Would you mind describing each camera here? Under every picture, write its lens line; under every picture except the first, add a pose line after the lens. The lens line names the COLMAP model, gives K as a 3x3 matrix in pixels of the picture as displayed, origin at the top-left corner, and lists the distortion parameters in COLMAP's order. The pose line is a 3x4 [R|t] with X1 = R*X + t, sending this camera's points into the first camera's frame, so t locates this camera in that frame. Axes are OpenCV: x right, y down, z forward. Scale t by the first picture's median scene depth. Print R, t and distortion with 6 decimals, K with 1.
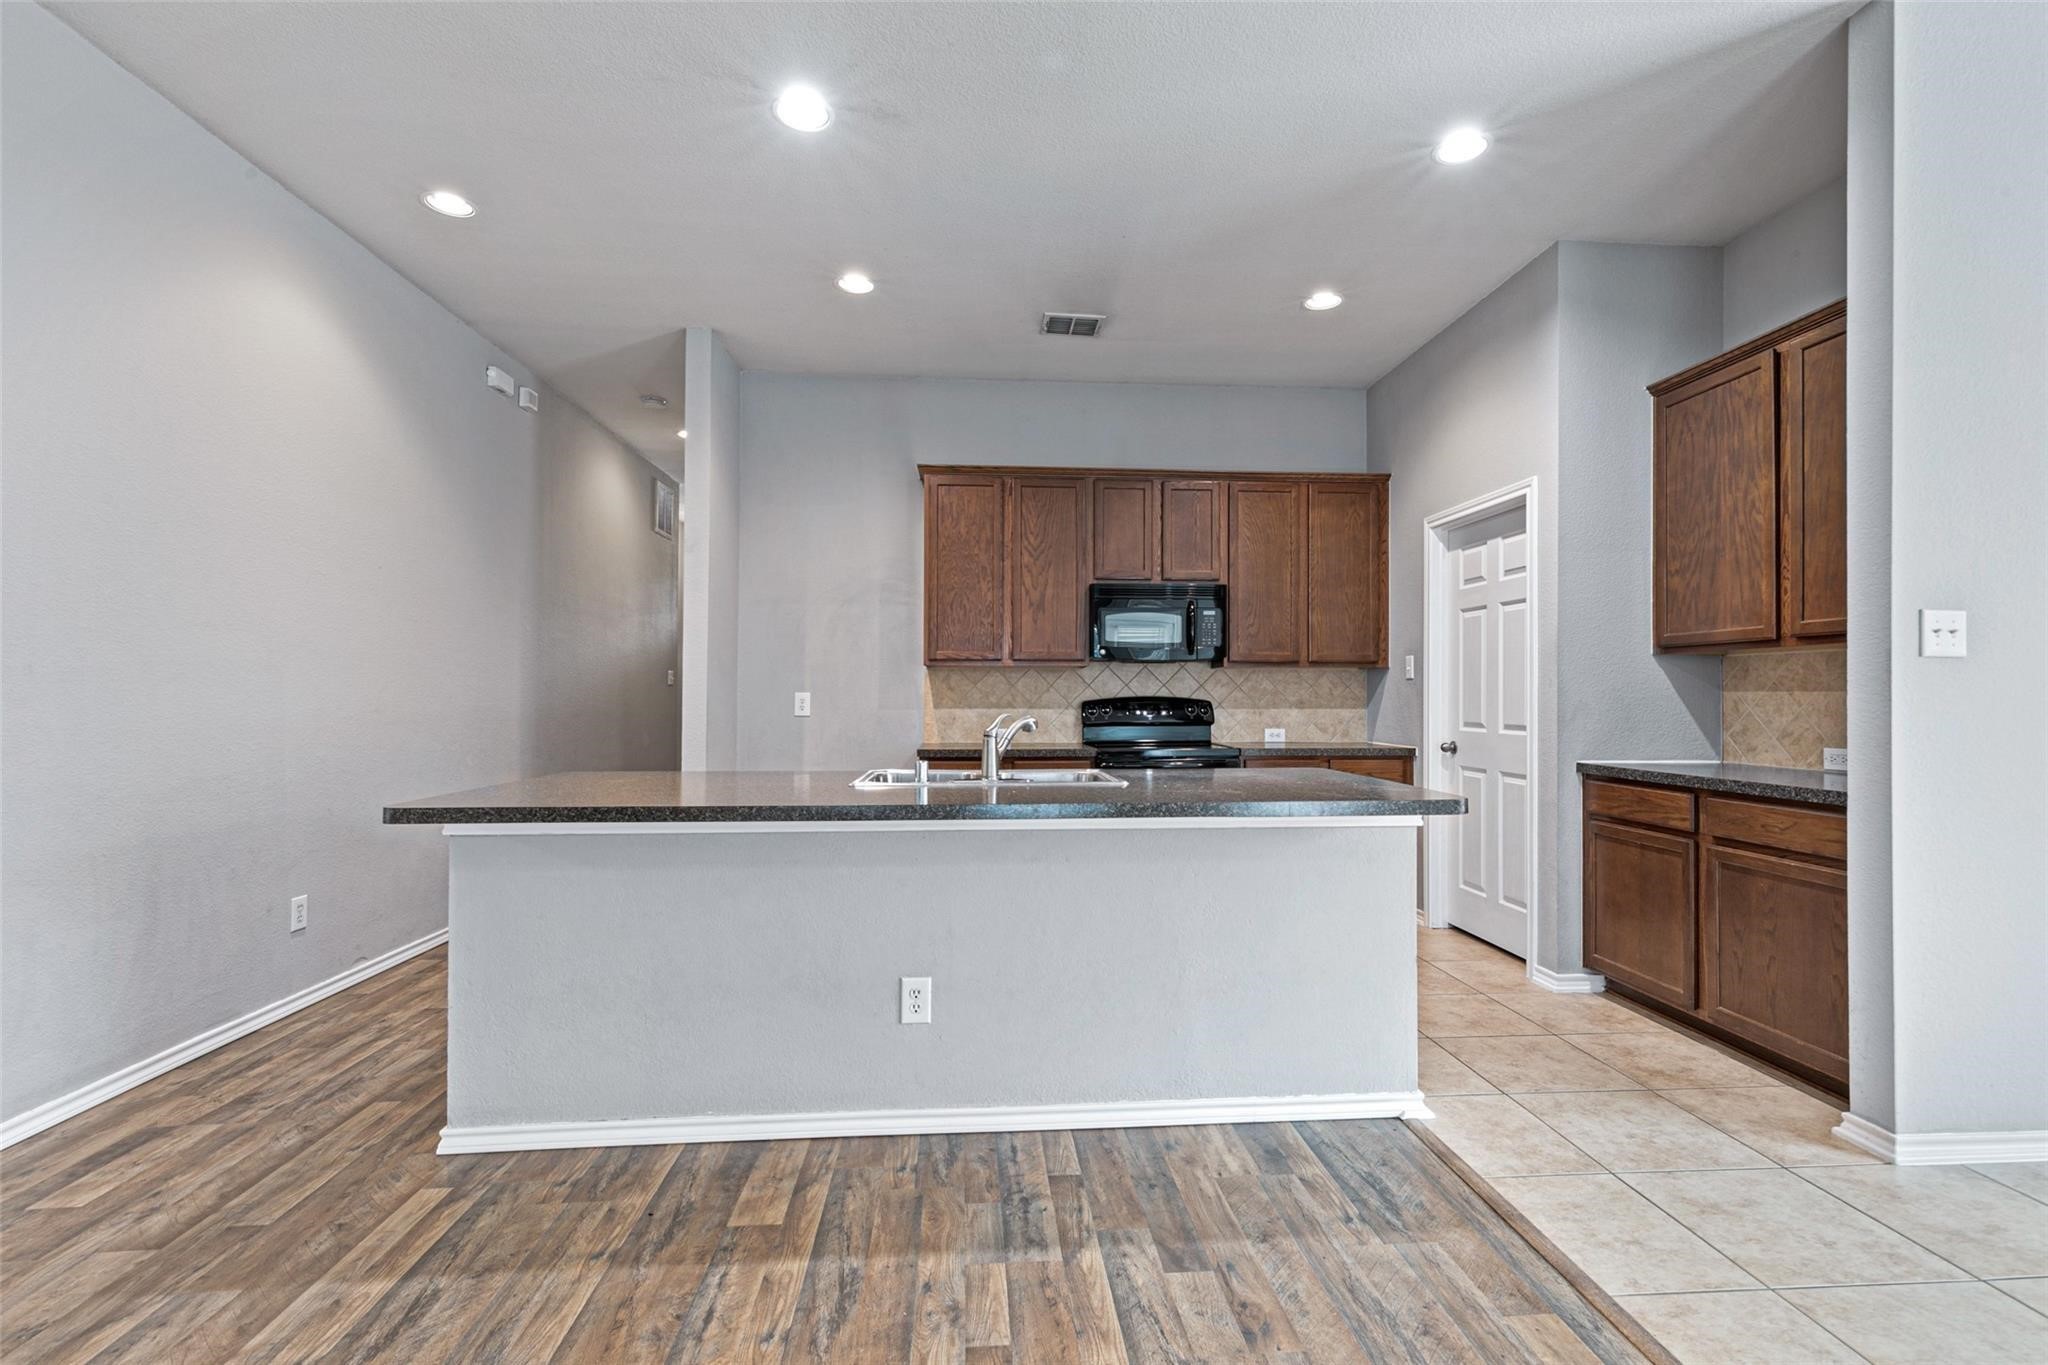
lens RADIAL K [[925.7, 0, 1041.4], [0, 925.7, 690.2], [0, 0, 1]] dist [0.009708, -0.000653]
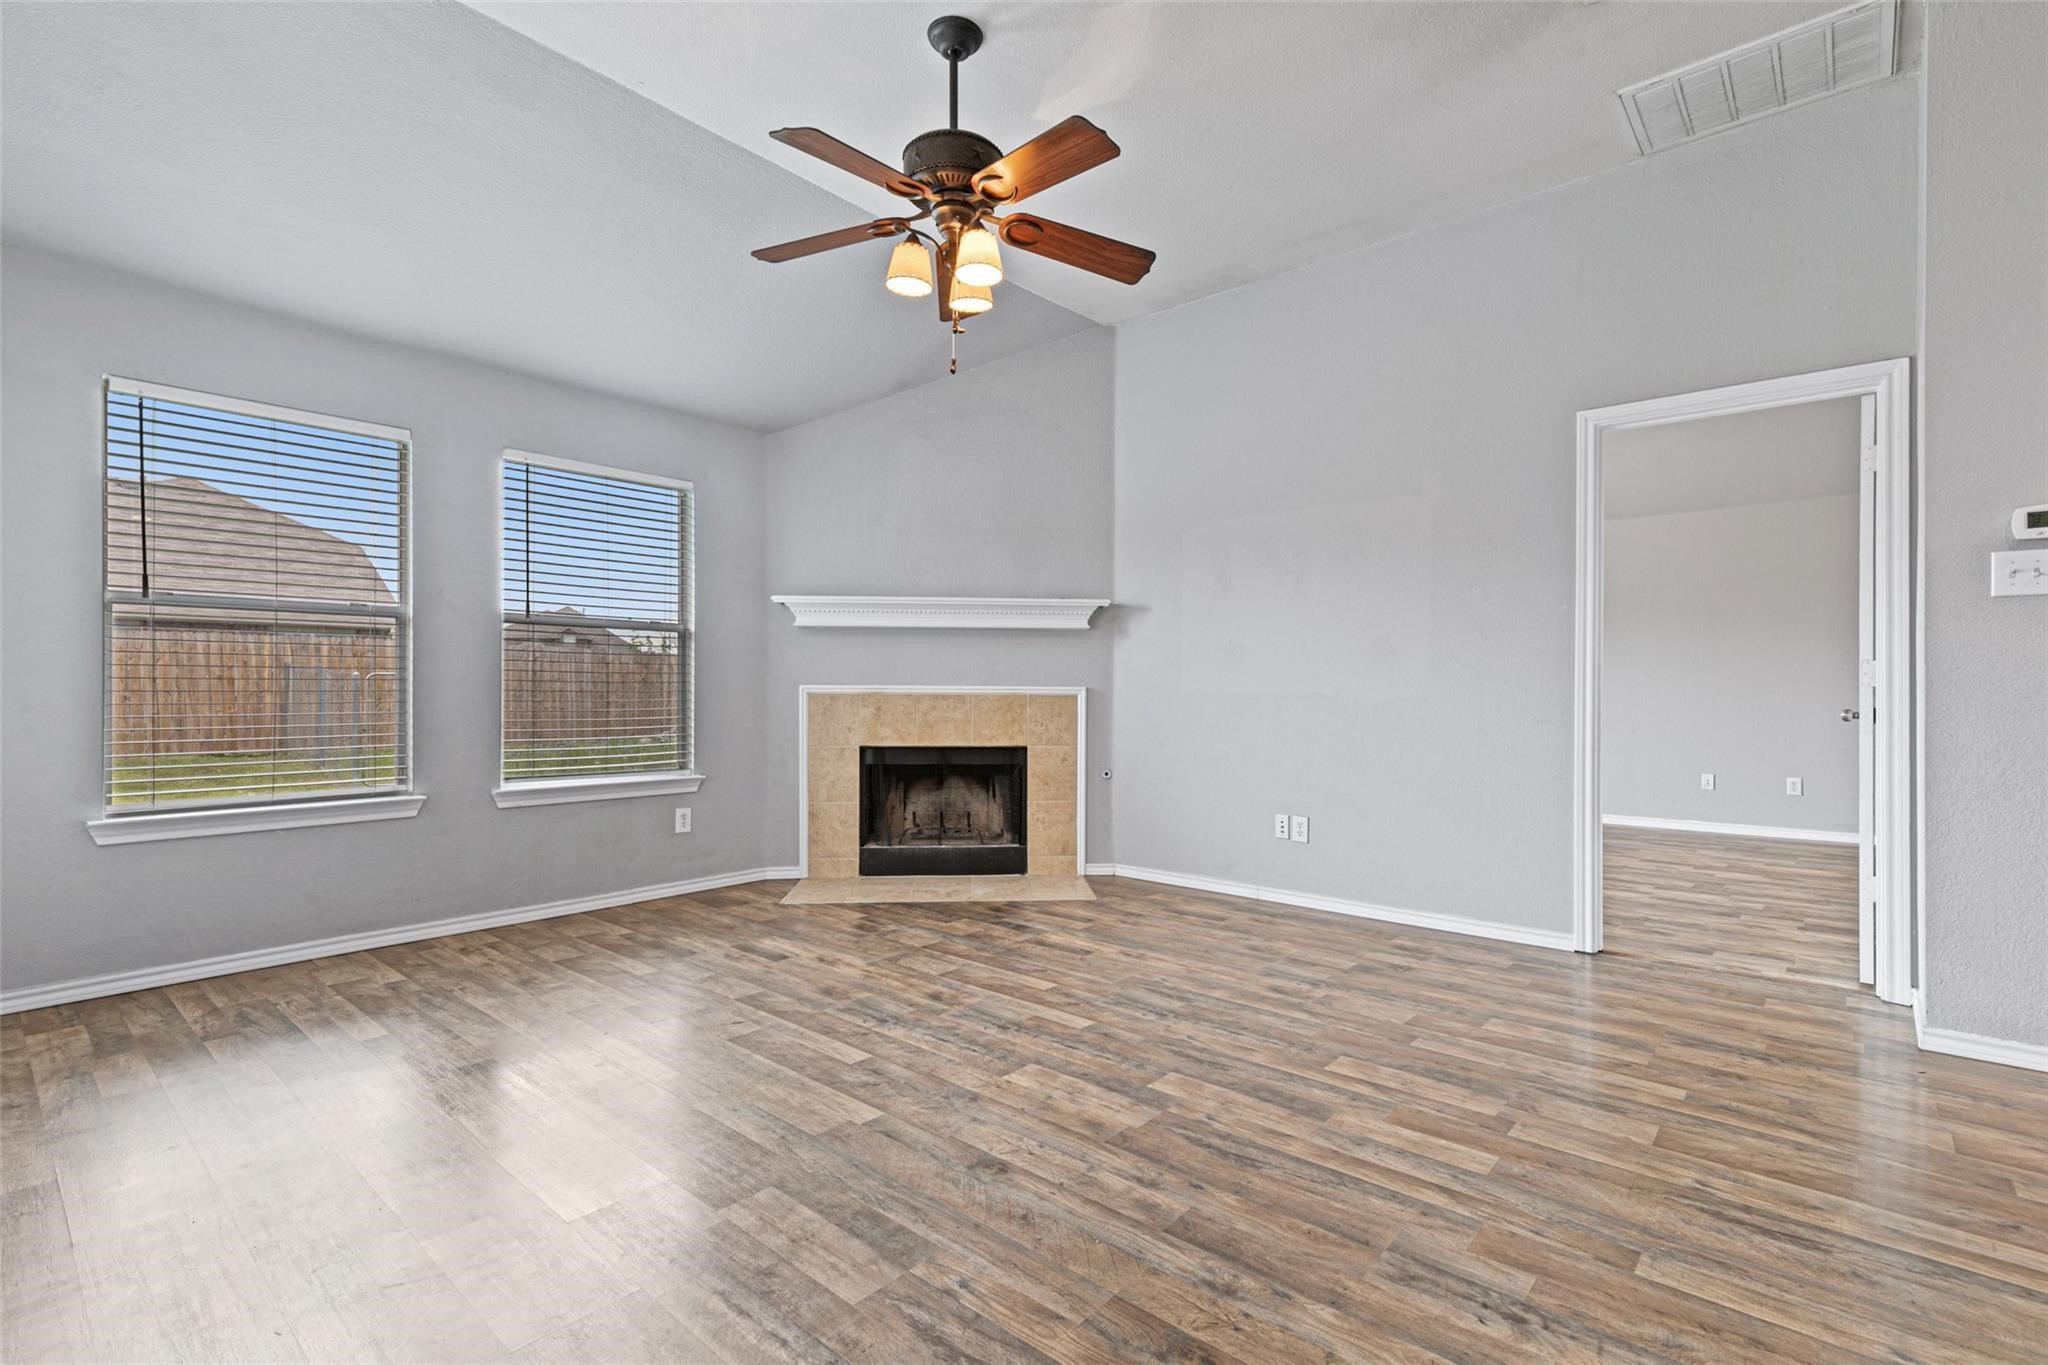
lens RADIAL K [[924.7, 0, 1041.7], [0, 924.7, 691.6], [0, 0, 1]] dist [-0.000293, 0.000351]
pose [[-0.712279, -0.002906, -0.701891, 0.274304], [0.000858, 0.999987, -0.005011, 0.048969], [0.701896, -0.004172, -0.712267, 0.560275]]
